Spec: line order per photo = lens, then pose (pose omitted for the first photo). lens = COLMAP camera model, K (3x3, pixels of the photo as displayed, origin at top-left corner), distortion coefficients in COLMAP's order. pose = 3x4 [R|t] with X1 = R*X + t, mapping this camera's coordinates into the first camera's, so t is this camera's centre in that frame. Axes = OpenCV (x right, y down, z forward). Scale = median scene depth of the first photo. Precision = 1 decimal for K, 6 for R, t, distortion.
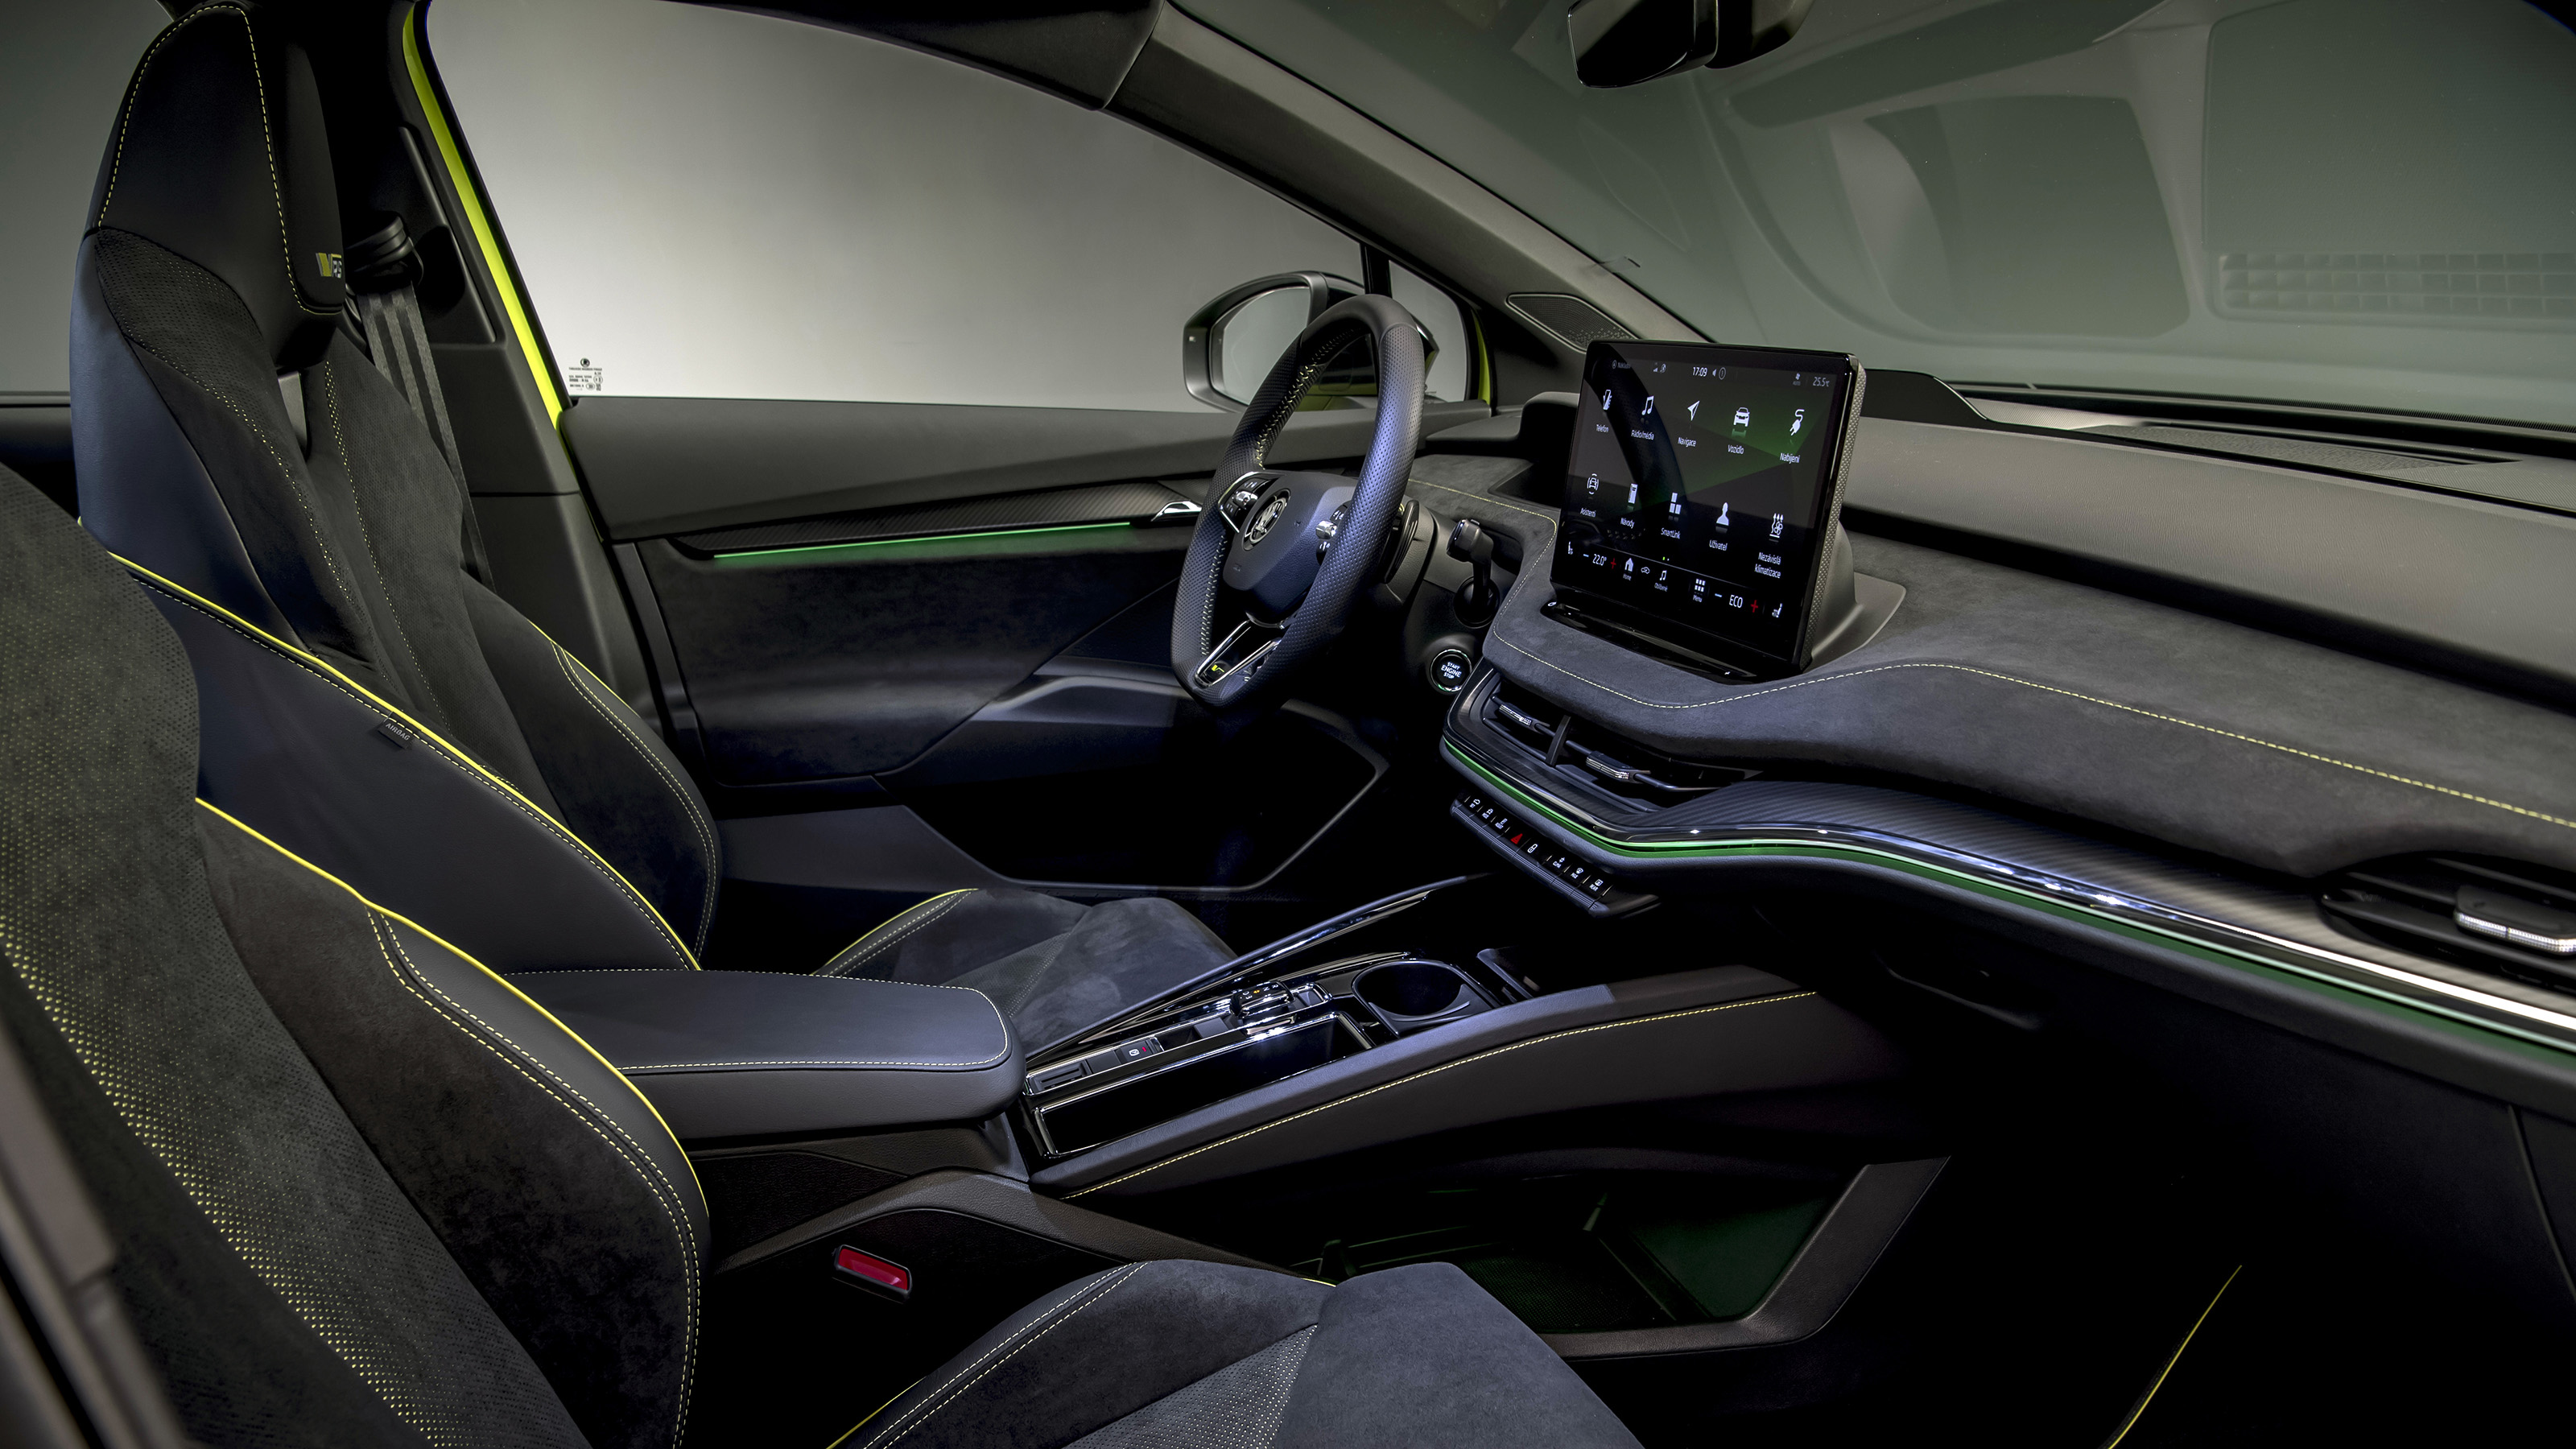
lens RADIAL K [[1771.8, 0, 1276.8], [0, 1771.8, 793.5], [0, 0, 1]] dist [-0.054986, -0.000607]
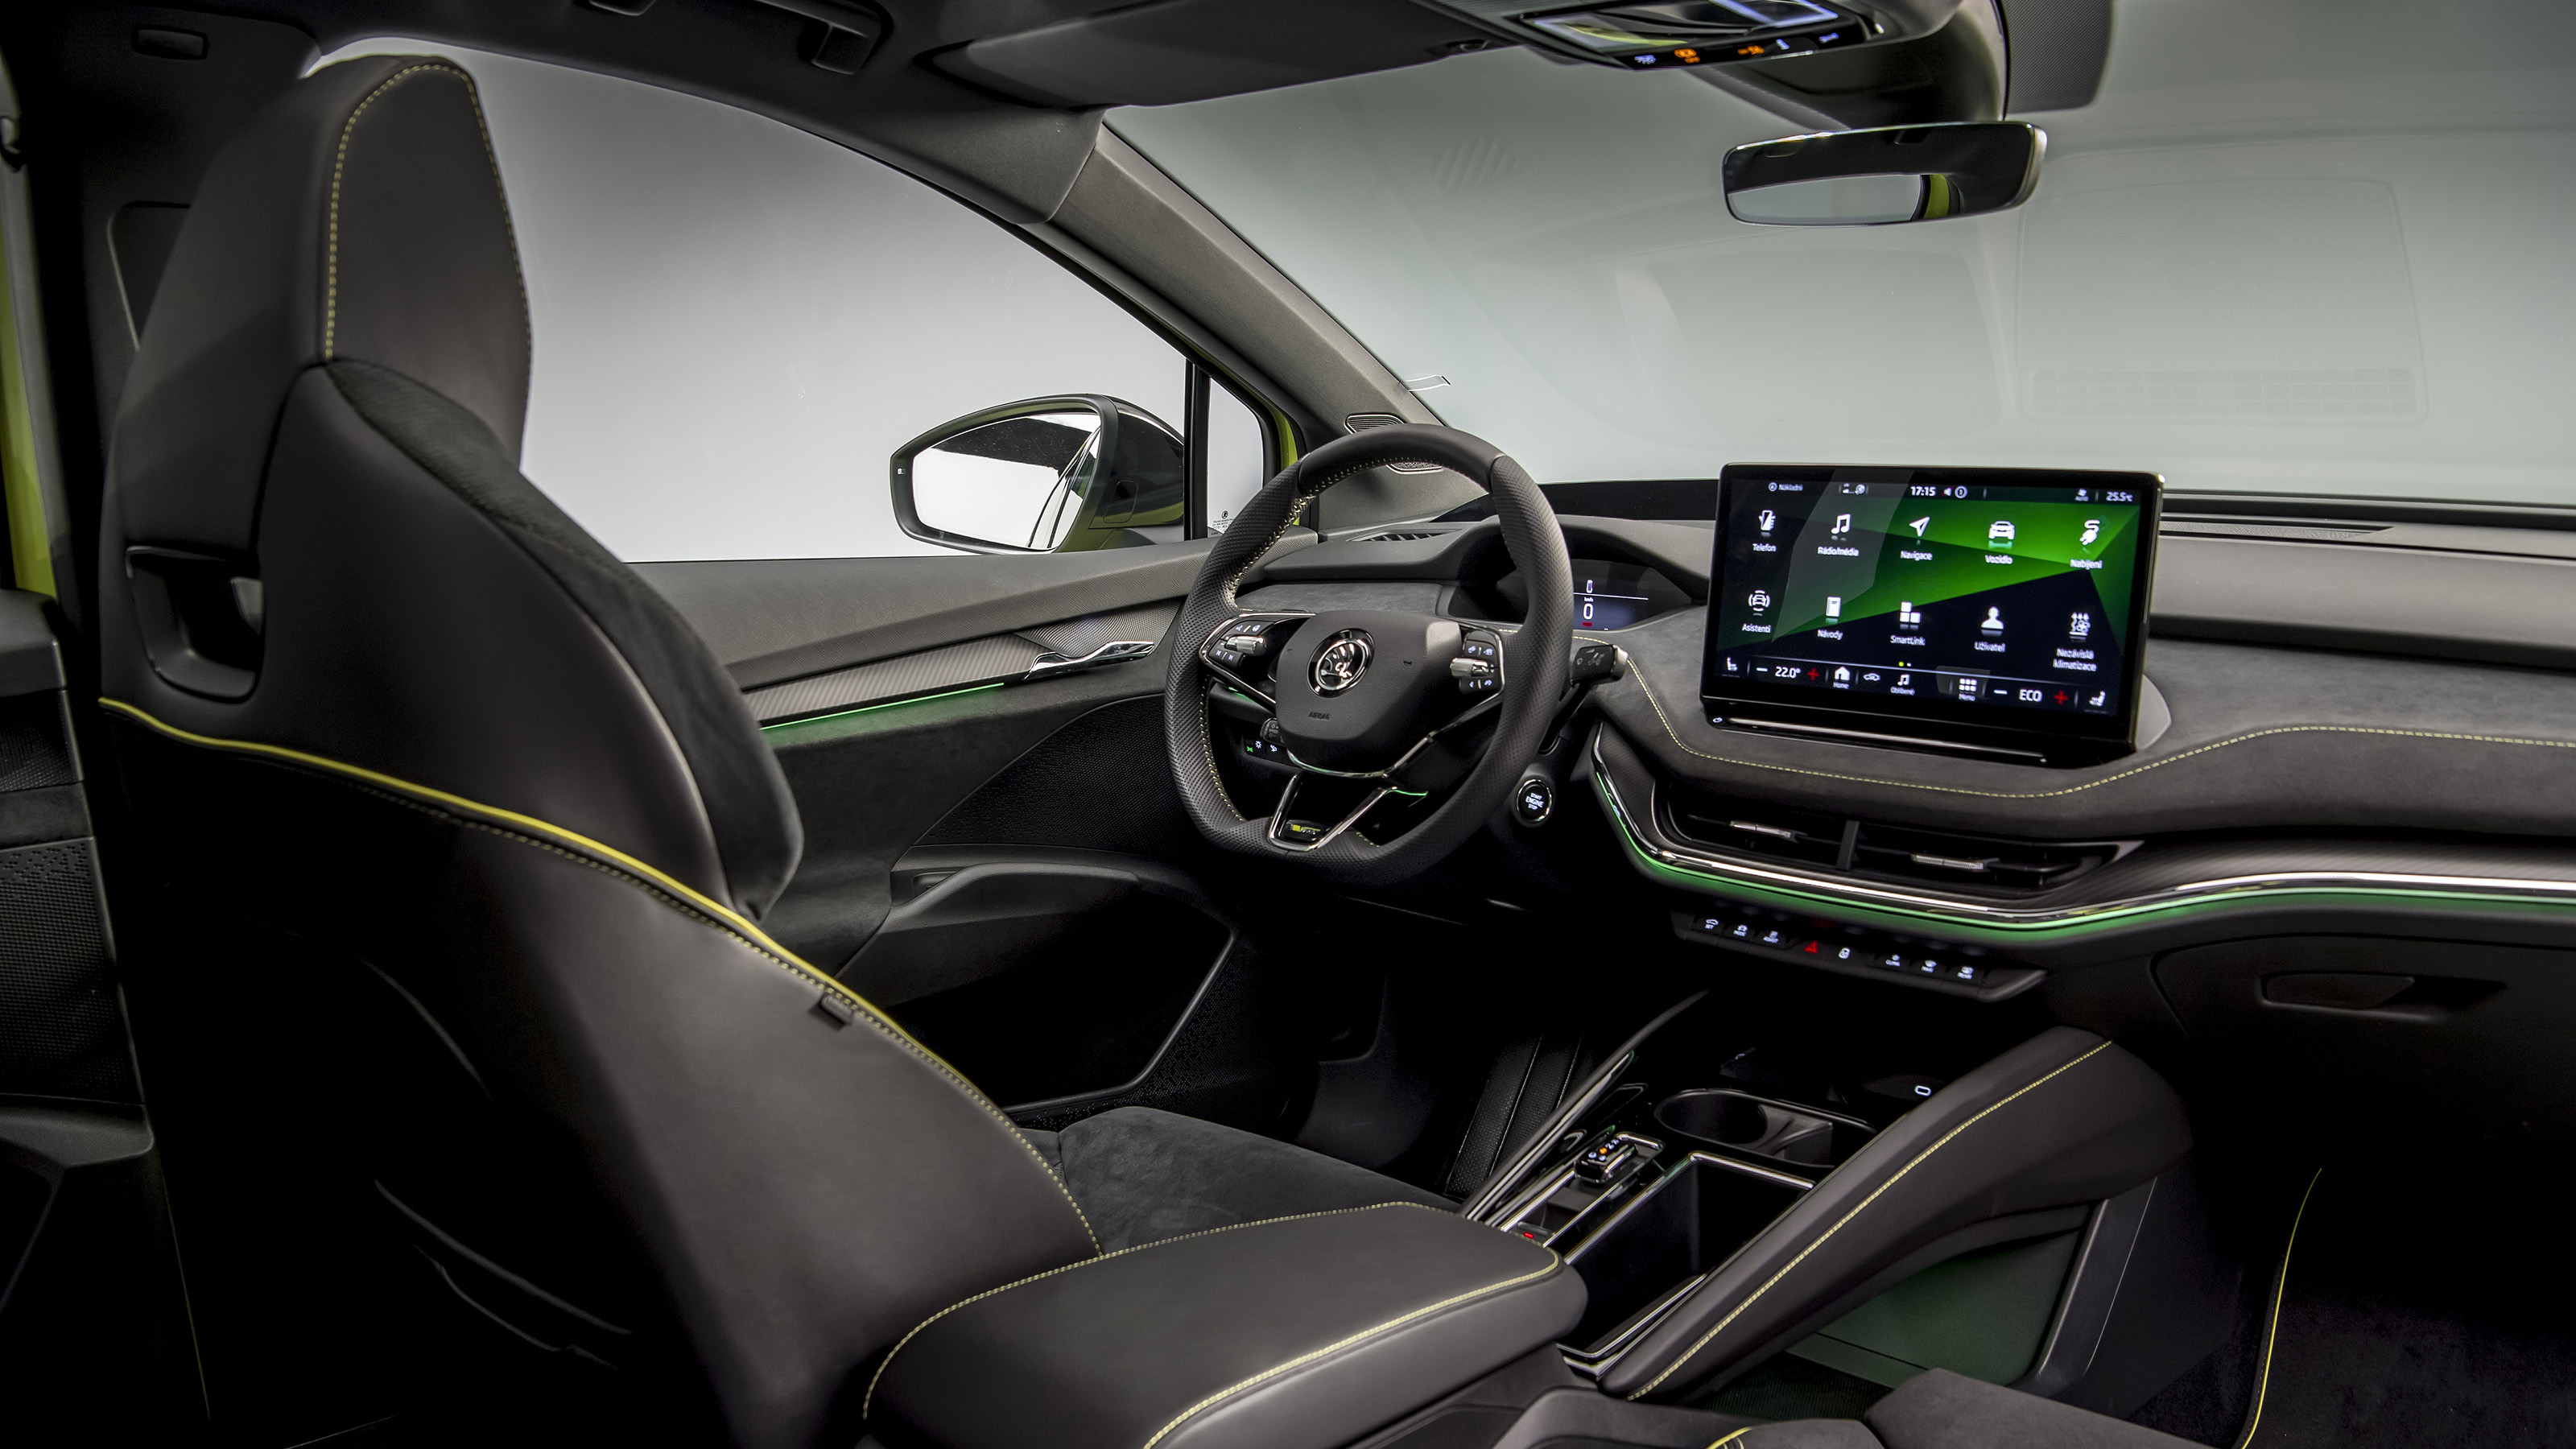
lens RADIAL K [[2019.1, 0, 1288.0], [0, 2019.1, 724.5], [0, 0, 1]] dist [-0.008478, -0.001805]
pose [[0.872780, -0.089396, 0.479857, -0.553636], [0.144400, 0.986370, -0.078882, -0.043244], [-0.466265, 0.138138, 0.873793, 0.087774]]
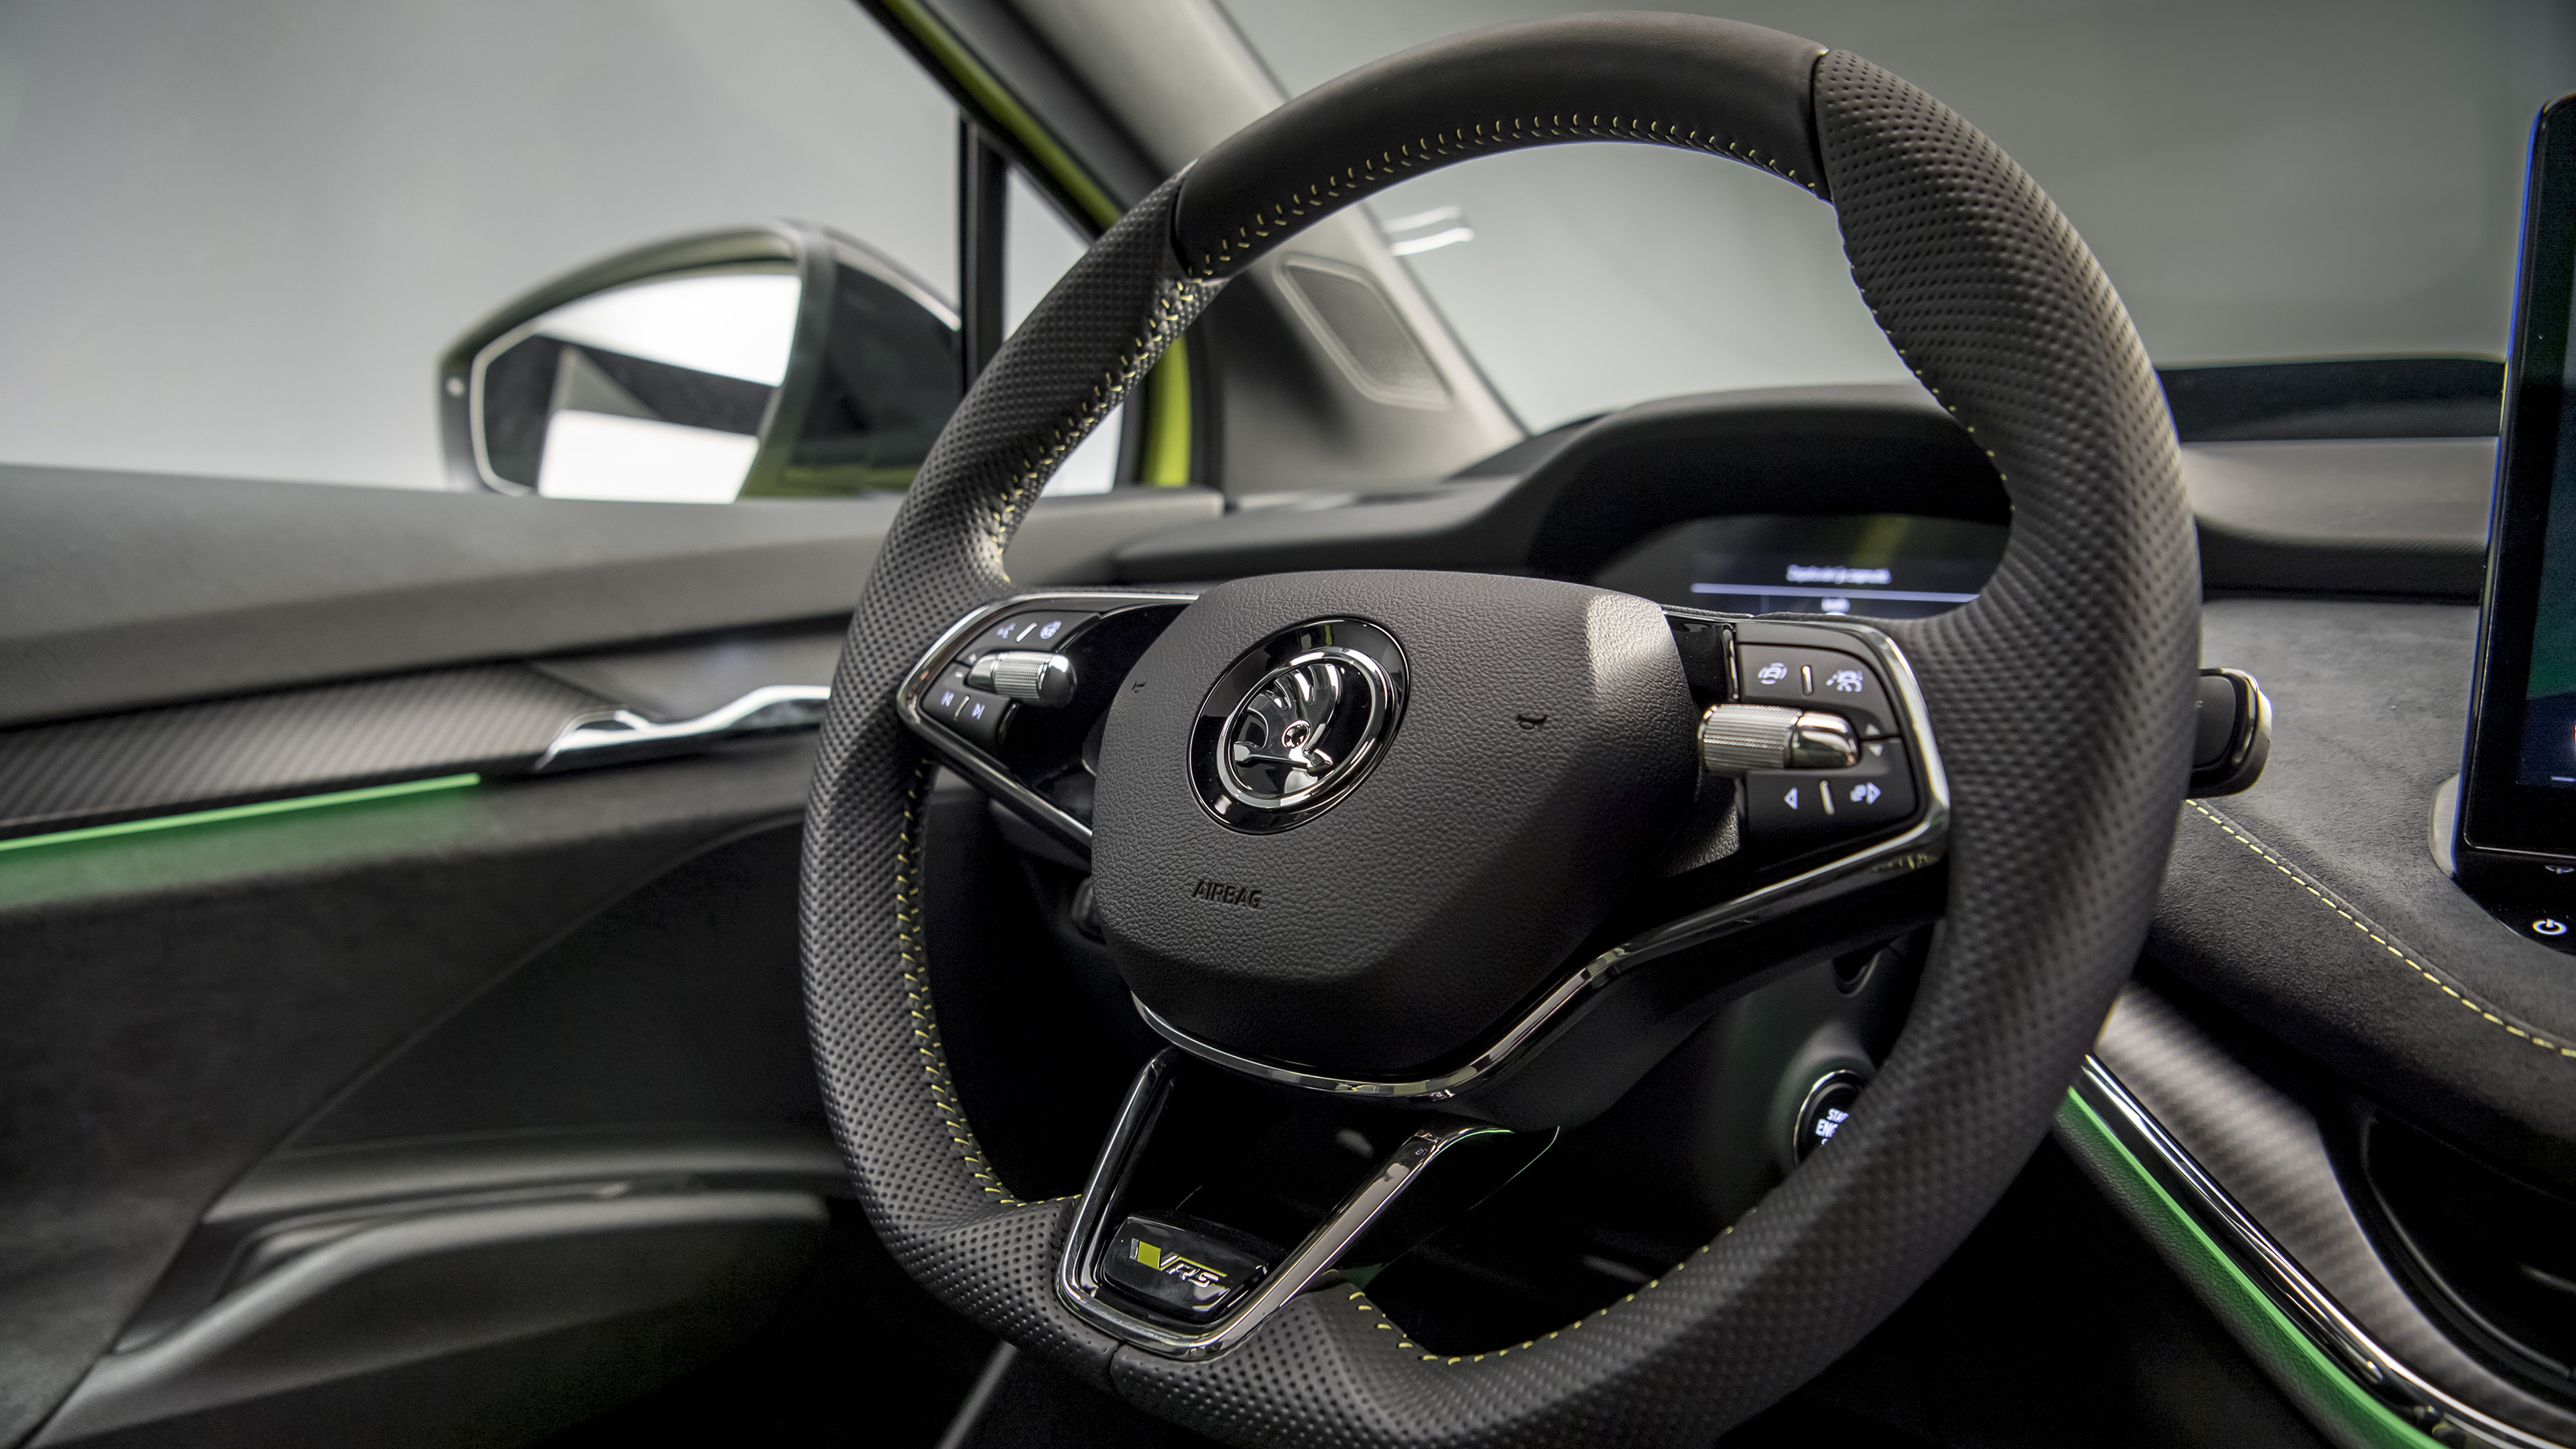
lens RADIAL K [[1765.5, 0, 1285.7], [0, 1765.5, 797.0], [0, 0, 1]] dist [-0.094319, 0.037528]
pose [[0.844930, -0.067915, 0.530548, -0.167120], [0.135271, 0.986794, -0.089108, -0.118491], [-0.517490, 0.147057, 0.842958, 0.768029]]
